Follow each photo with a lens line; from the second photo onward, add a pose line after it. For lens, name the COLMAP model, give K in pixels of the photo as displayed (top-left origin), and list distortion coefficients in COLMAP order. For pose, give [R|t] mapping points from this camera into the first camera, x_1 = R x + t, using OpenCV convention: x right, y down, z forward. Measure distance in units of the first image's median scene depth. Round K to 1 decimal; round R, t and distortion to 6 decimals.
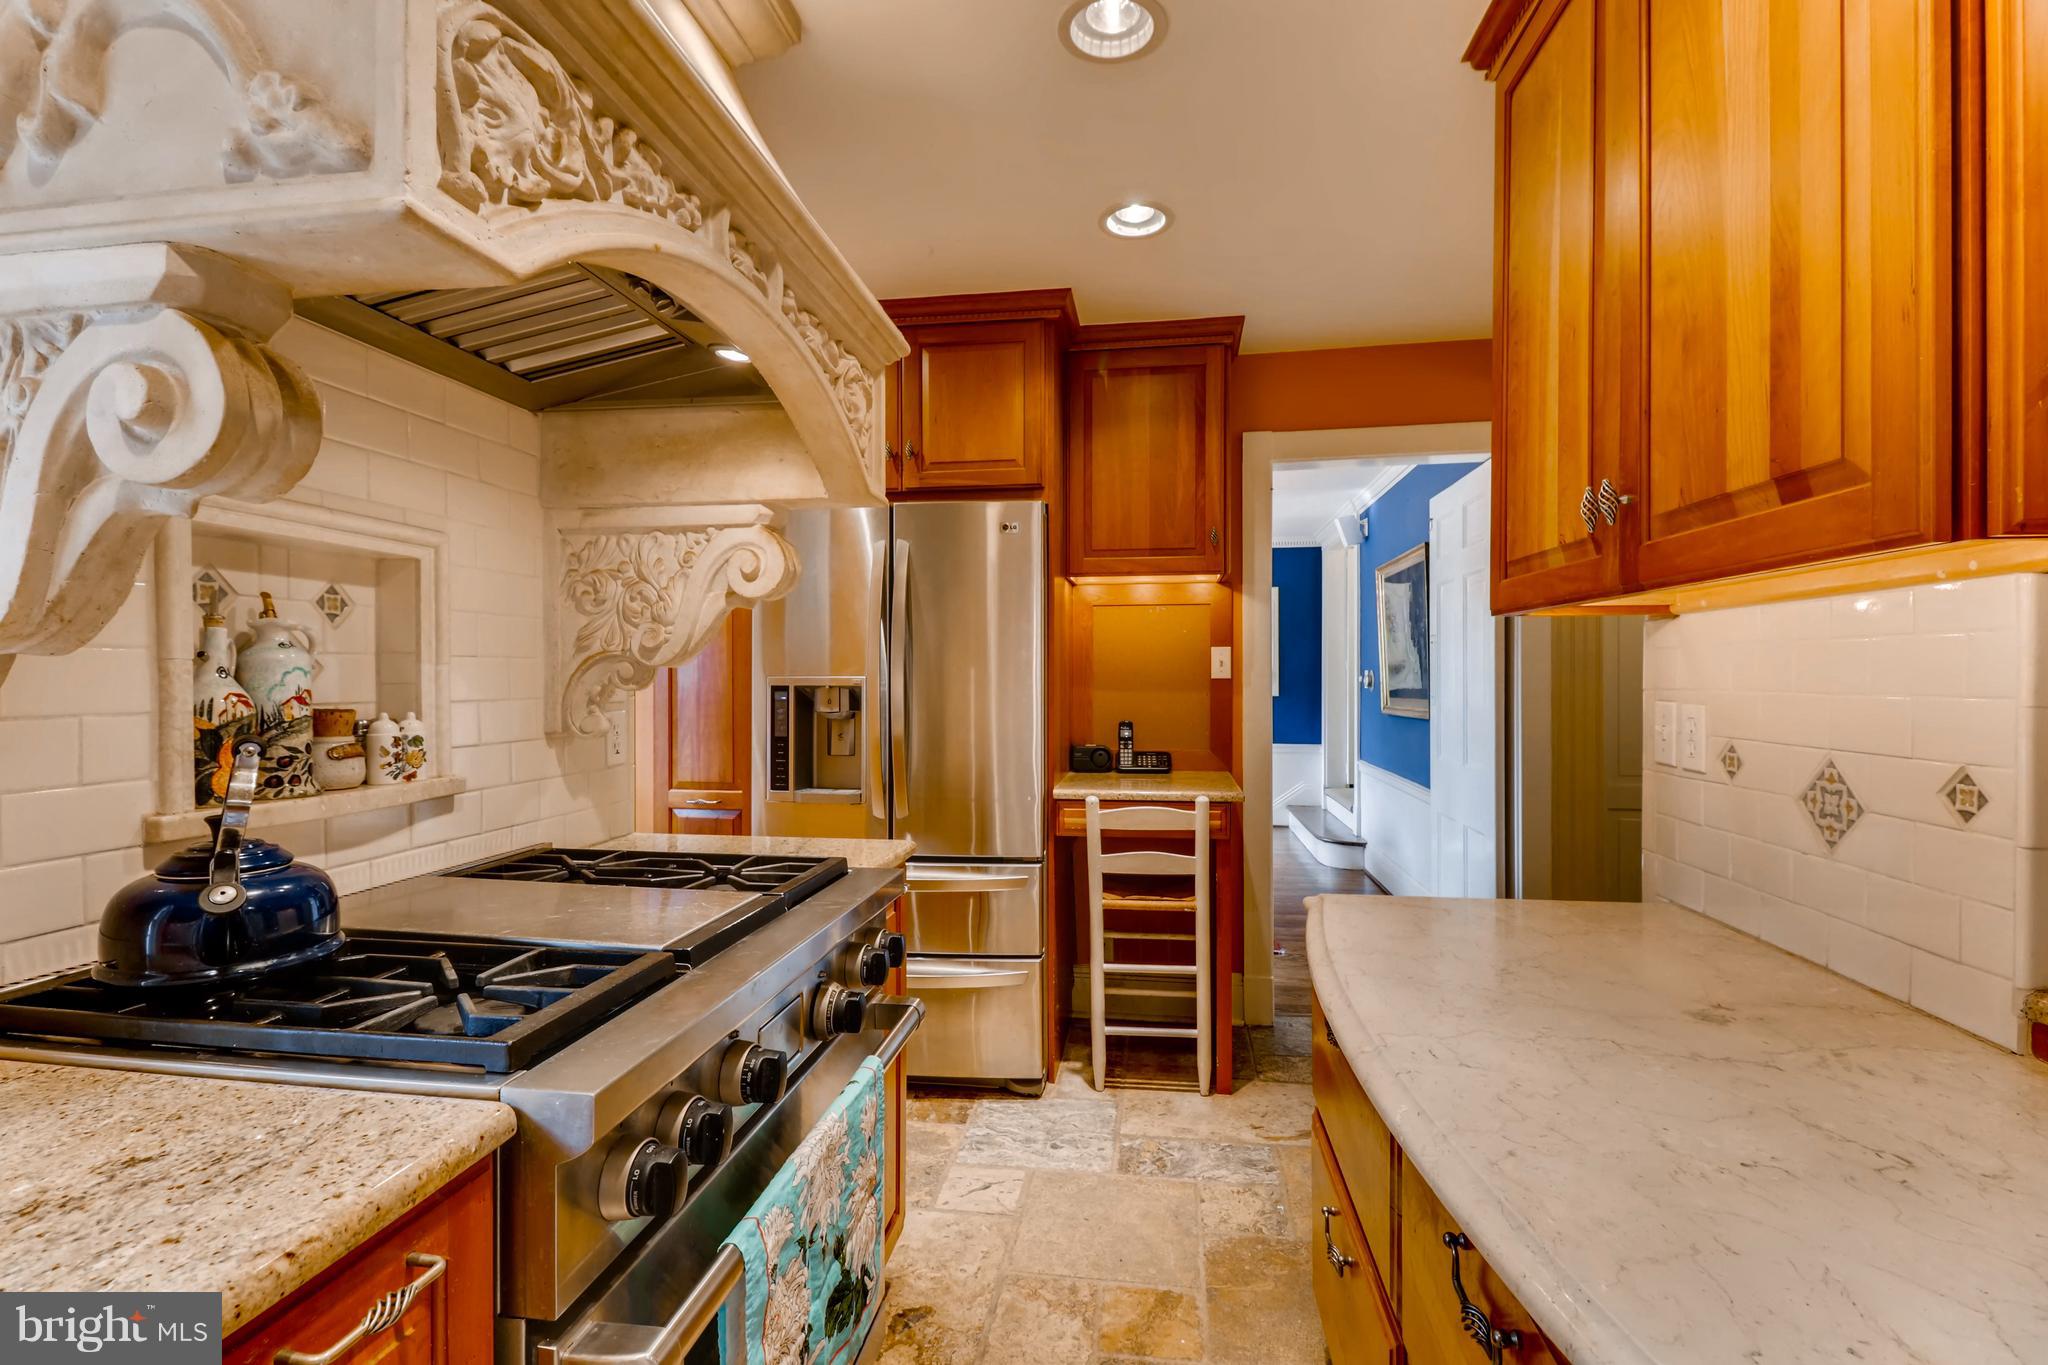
lens RADIAL K [[947.2, 0, 1031.7], [0, 947.2, 686.4], [0, 0, 1]] dist [0.004669, -0.003588]
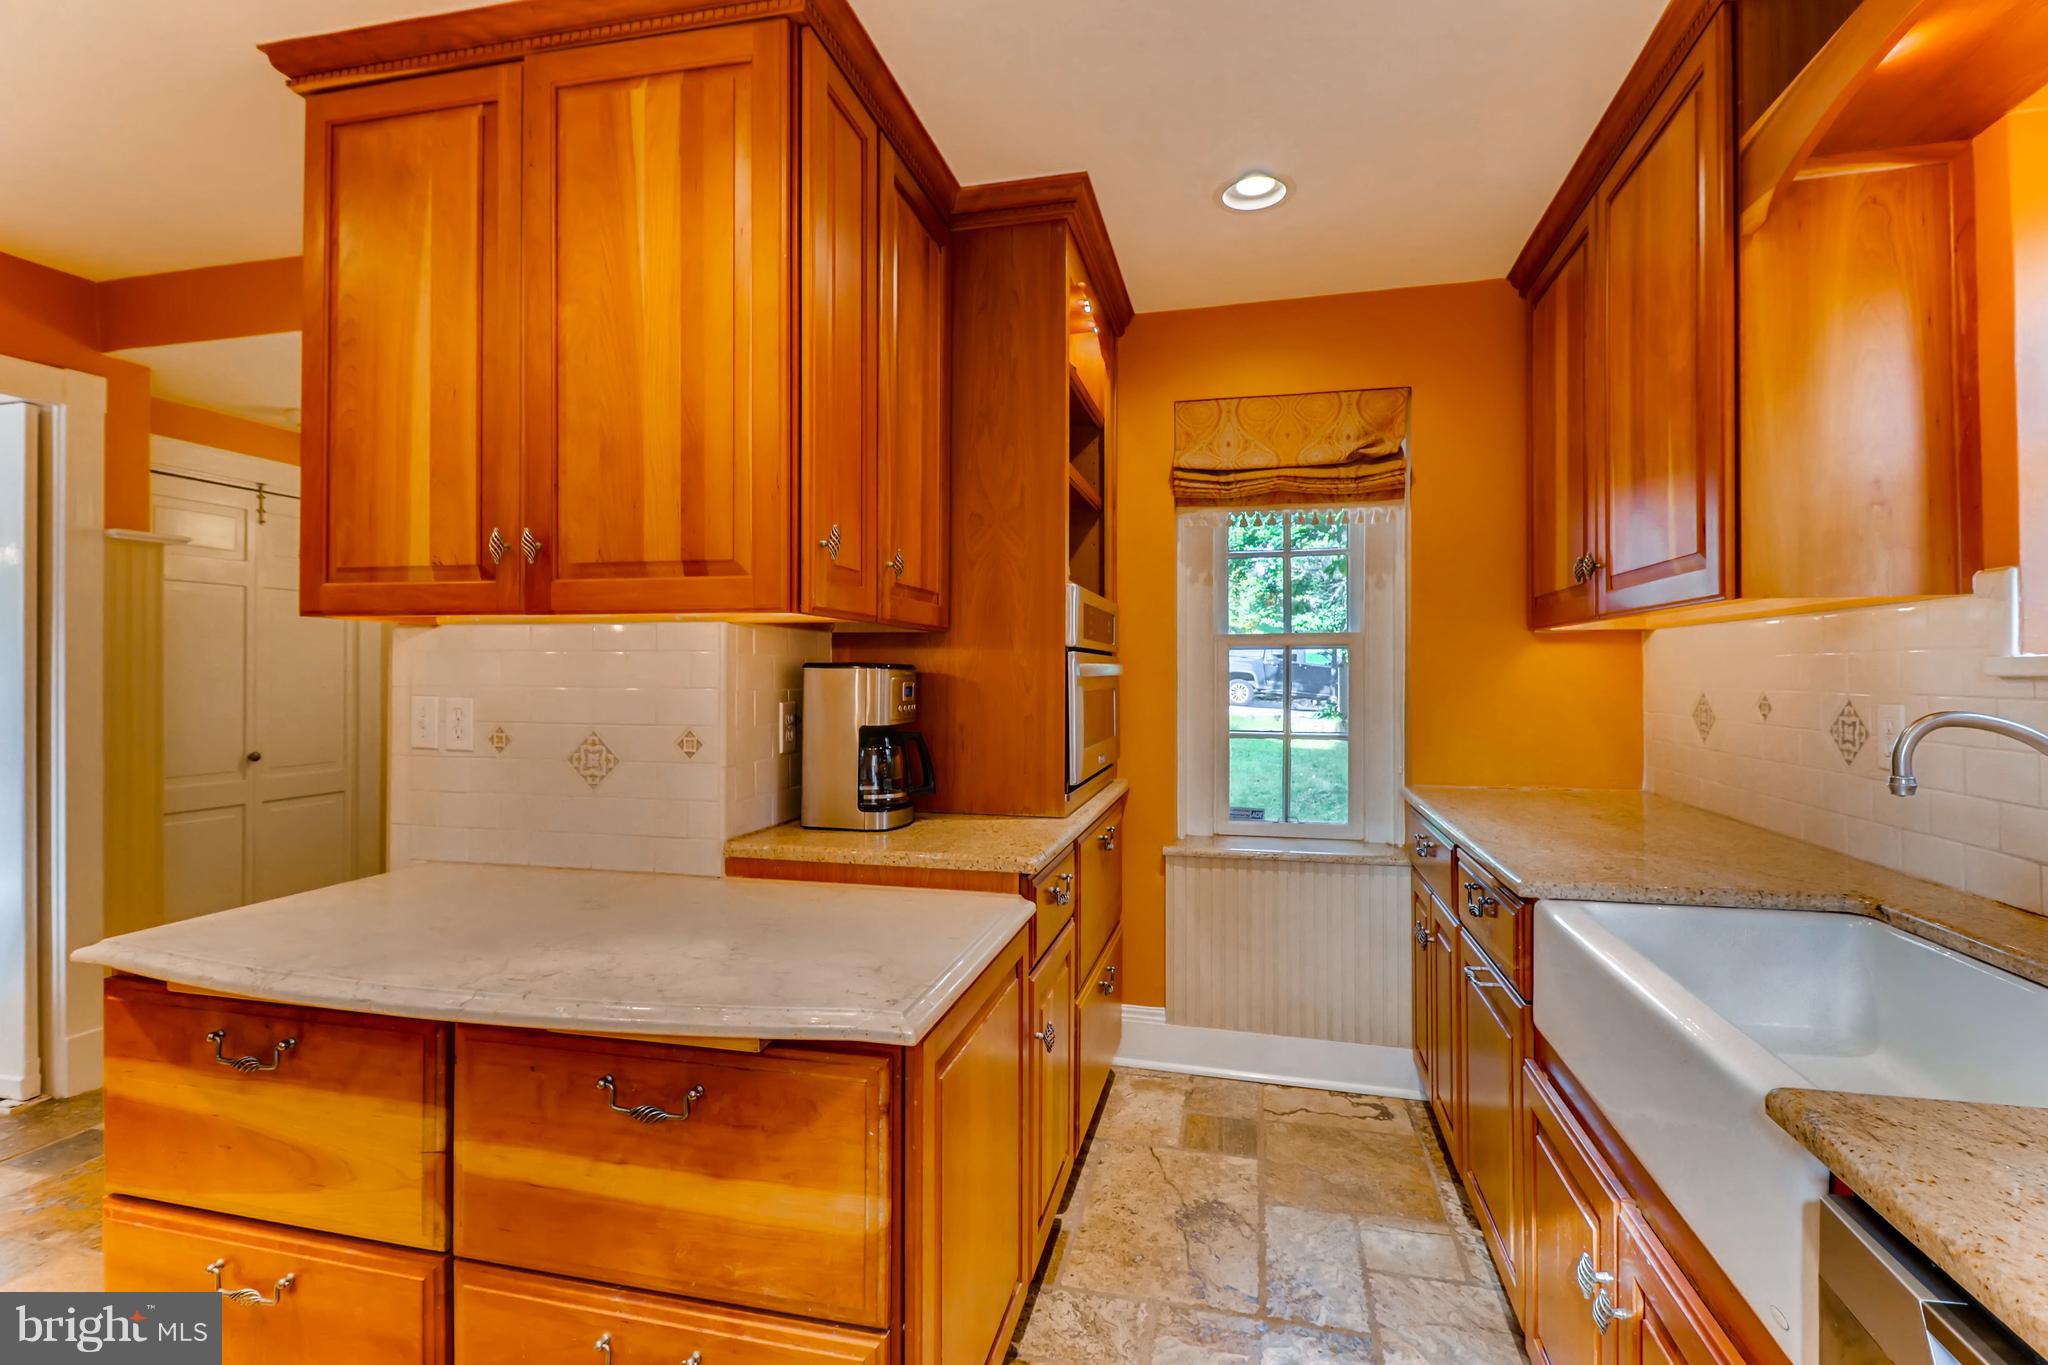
lens RADIAL K [[947.2, 0, 1031.0], [0, 947.2, 669.6], [0, 0, 1]] dist [0.004669, -0.003588]
pose [[0.089757, 0.005476, 0.995949, -0.614035], [0.005893, 0.999964, -0.006029, -0.007347], [-0.995946, 0.006410, 0.089722, 0.168098]]
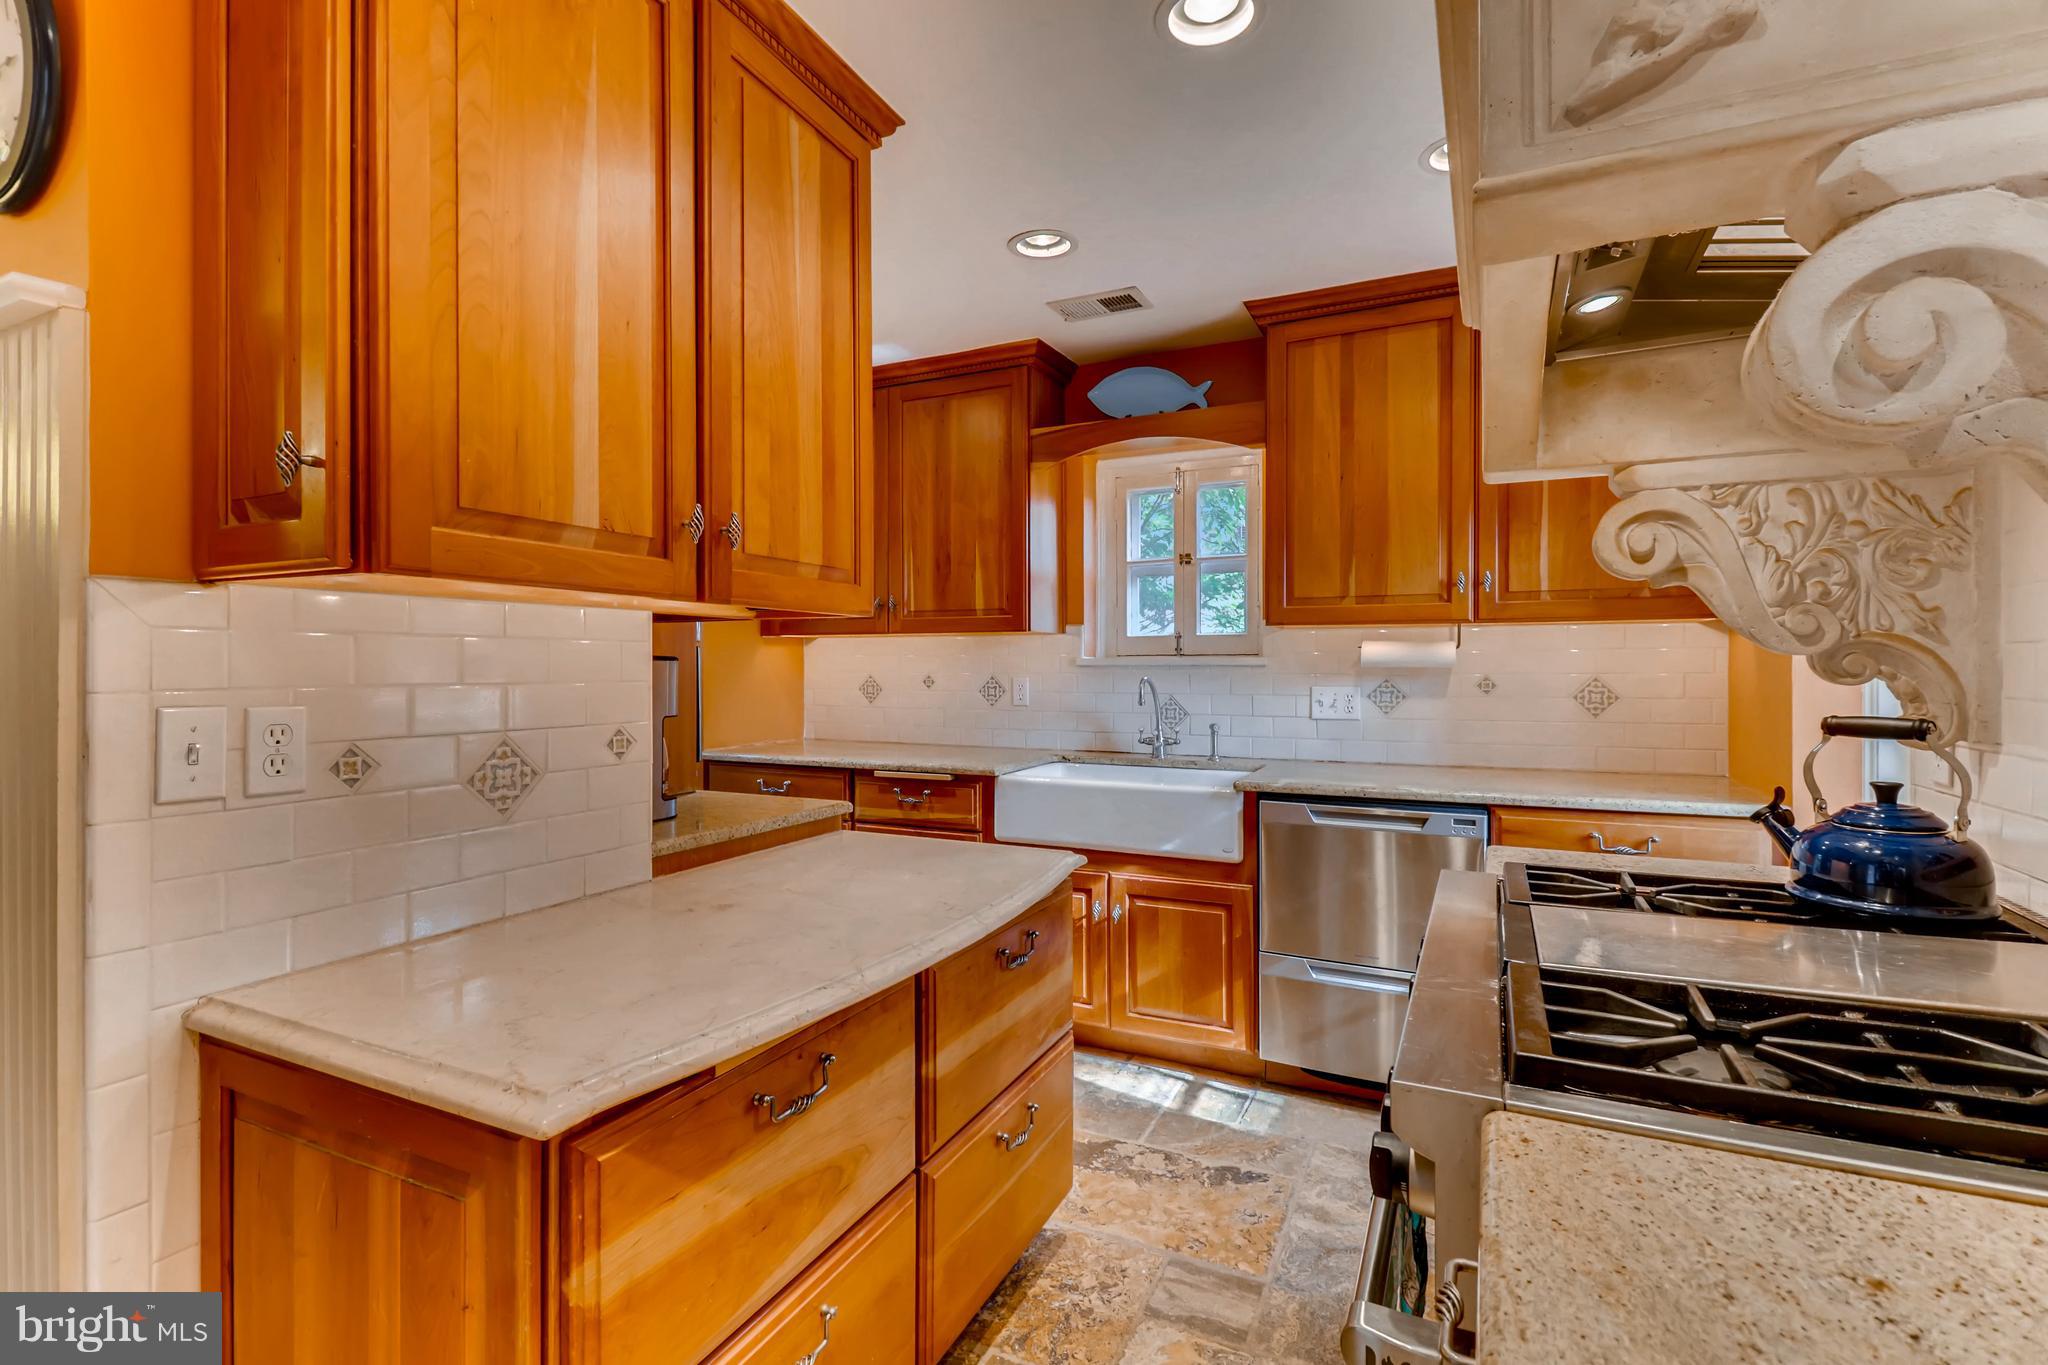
lens RADIAL K [[947.2, 0, 1019.2], [0, 947.2, 664.9], [0, 0, 1]] dist [0.004669, -0.003588]
pose [[-0.952139, 0.003205, 0.305649, -0.133550], [0.005330, 0.999967, 0.006116, -0.019821], [-0.305619, 0.007452, -0.952125, 1.955936]]
